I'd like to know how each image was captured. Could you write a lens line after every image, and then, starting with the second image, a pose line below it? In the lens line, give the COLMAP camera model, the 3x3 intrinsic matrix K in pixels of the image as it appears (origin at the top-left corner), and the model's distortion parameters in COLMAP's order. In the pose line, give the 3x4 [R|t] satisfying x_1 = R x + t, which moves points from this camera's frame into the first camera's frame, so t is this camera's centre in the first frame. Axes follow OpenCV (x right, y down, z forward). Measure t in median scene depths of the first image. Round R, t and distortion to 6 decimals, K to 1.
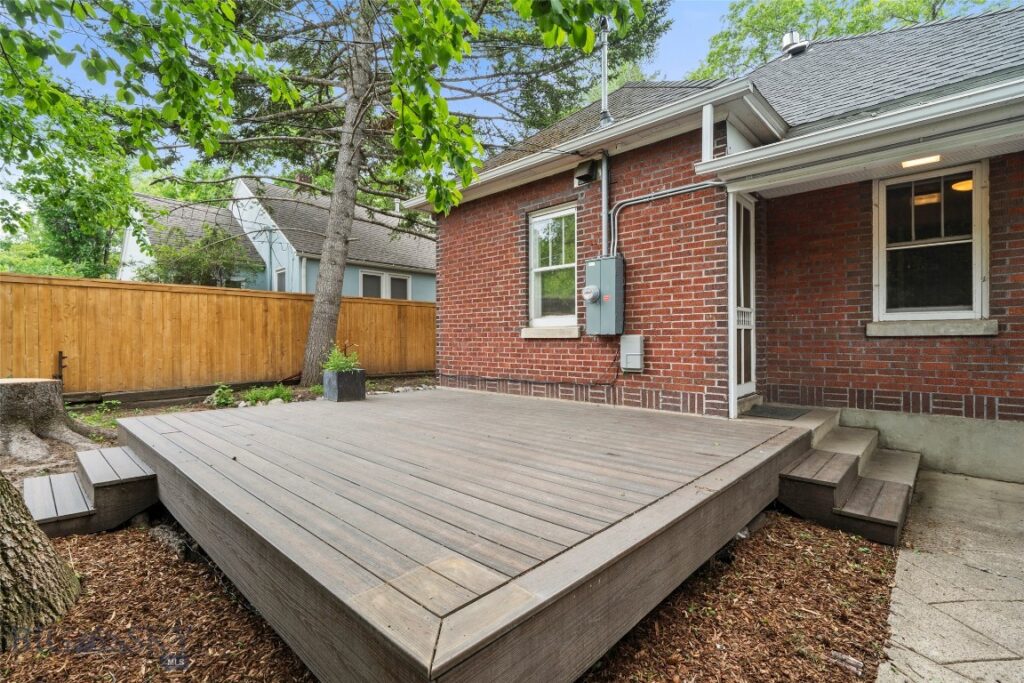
lens RADIAL K [[464.5, 0, 512.1], [0, 464.5, 341.0], [0, 0, 1]] dist [0.001747, 0.000108]
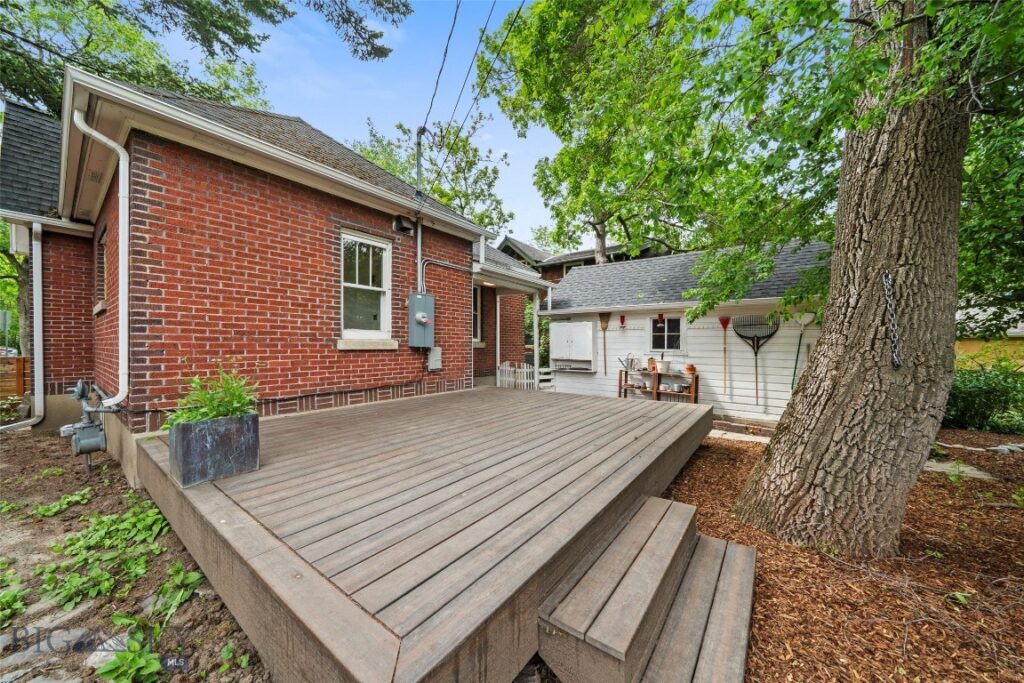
lens RADIAL K [[350.8, 0, 511.6], [0, 350.8, 344.9], [0, 0, 1]] dist [-0.001127, -0.000018]
pose [[-0.110605, 0.000772, 0.993864, -0.817407], [-0.004182, 0.999990, -0.001242, -0.017951], [-0.993856, -0.004294, -0.110601, 0.756275]]
